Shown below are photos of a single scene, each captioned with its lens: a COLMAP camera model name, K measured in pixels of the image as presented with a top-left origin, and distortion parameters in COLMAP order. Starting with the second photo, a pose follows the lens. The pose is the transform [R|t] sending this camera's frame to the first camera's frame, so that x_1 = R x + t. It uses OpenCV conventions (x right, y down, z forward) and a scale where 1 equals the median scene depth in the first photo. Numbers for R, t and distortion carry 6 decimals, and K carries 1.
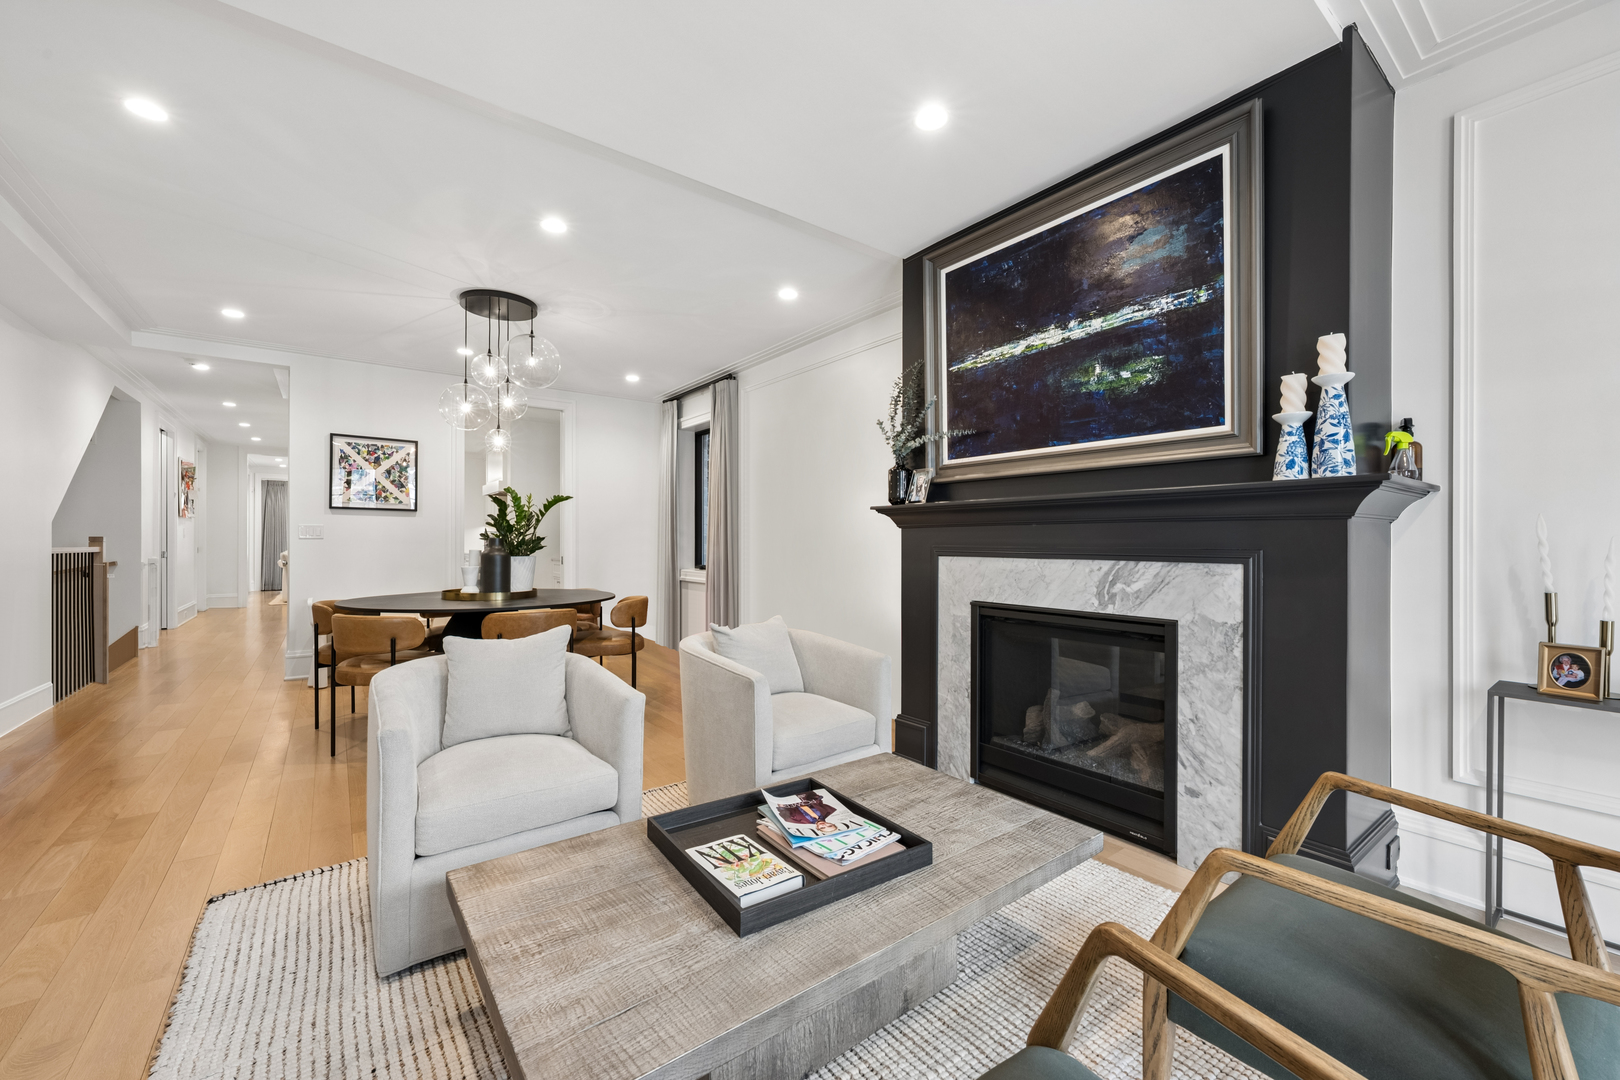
lens RADIAL K [[644.4, 0, 804.6], [0, 644.4, 538.5], [0, 0, 1]] dist [0.000727, -0.002075]
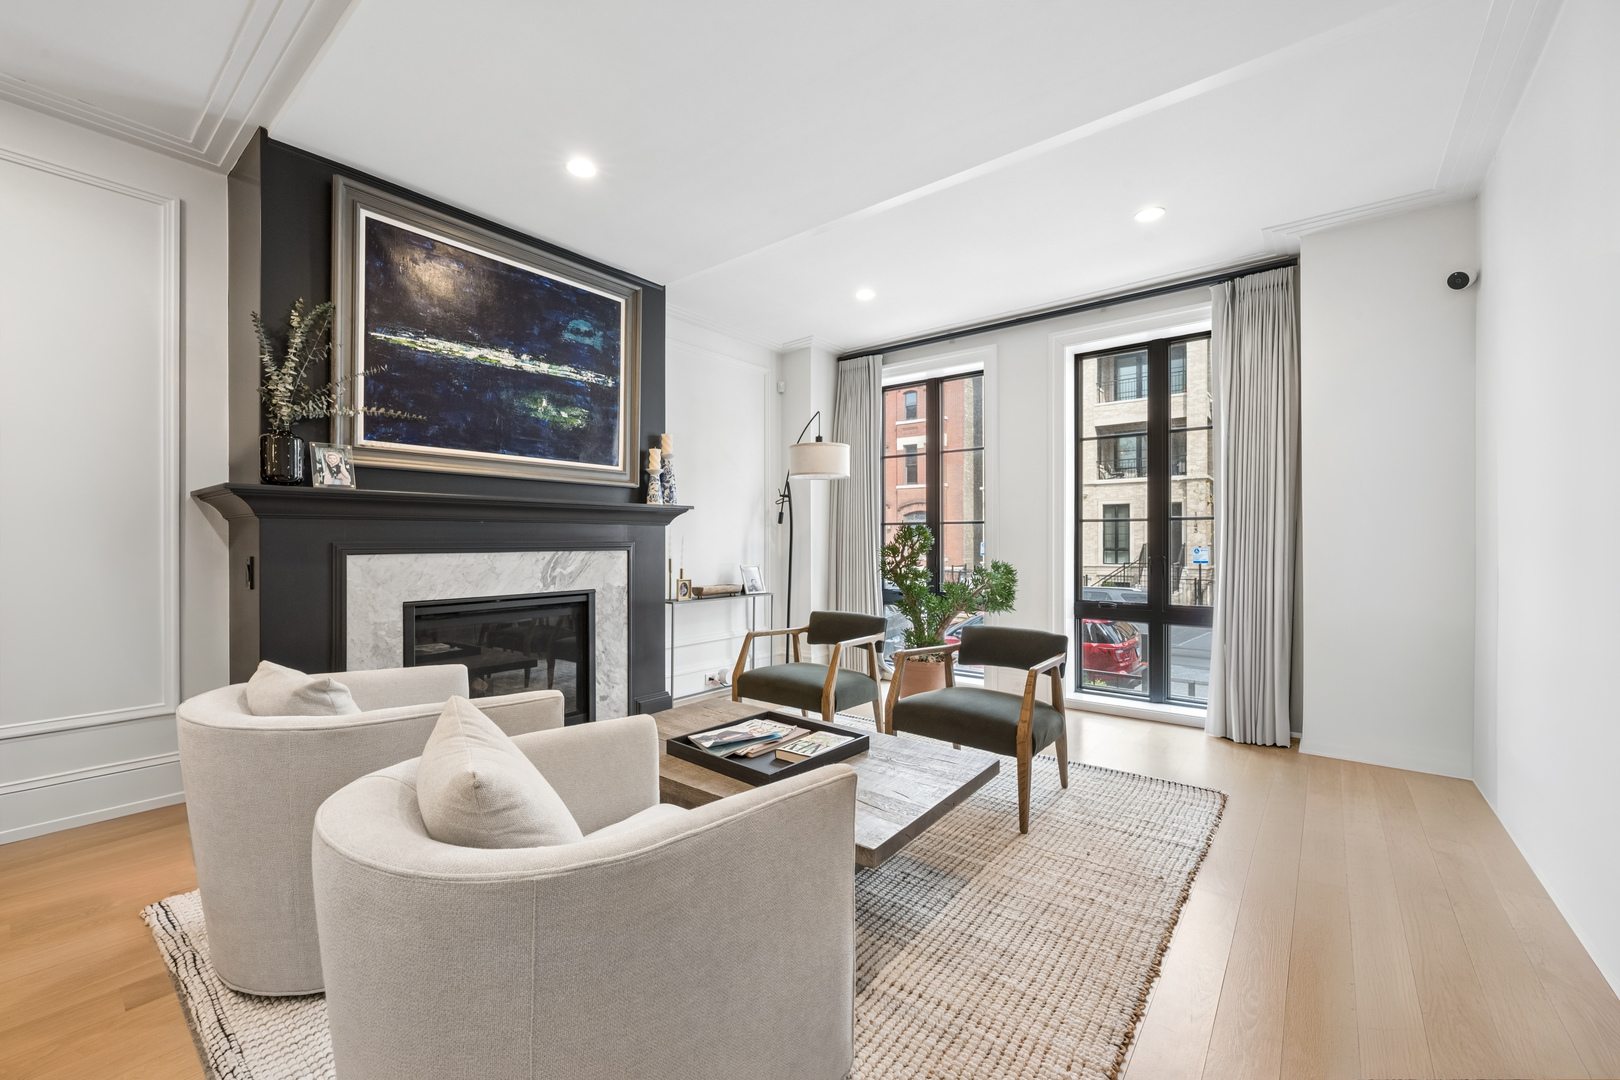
lens RADIAL K [[644.4, 0, 808.0], [0, 644.4, 540.1], [0, 0, 1]] dist [0.000727, -0.002075]
pose [[-0.256292, -0.003869, 0.966592, -0.922992], [-0.002370, 0.999991, 0.003374, 0.005145], [-0.966597, -0.001426, -0.256299, 0.824192]]
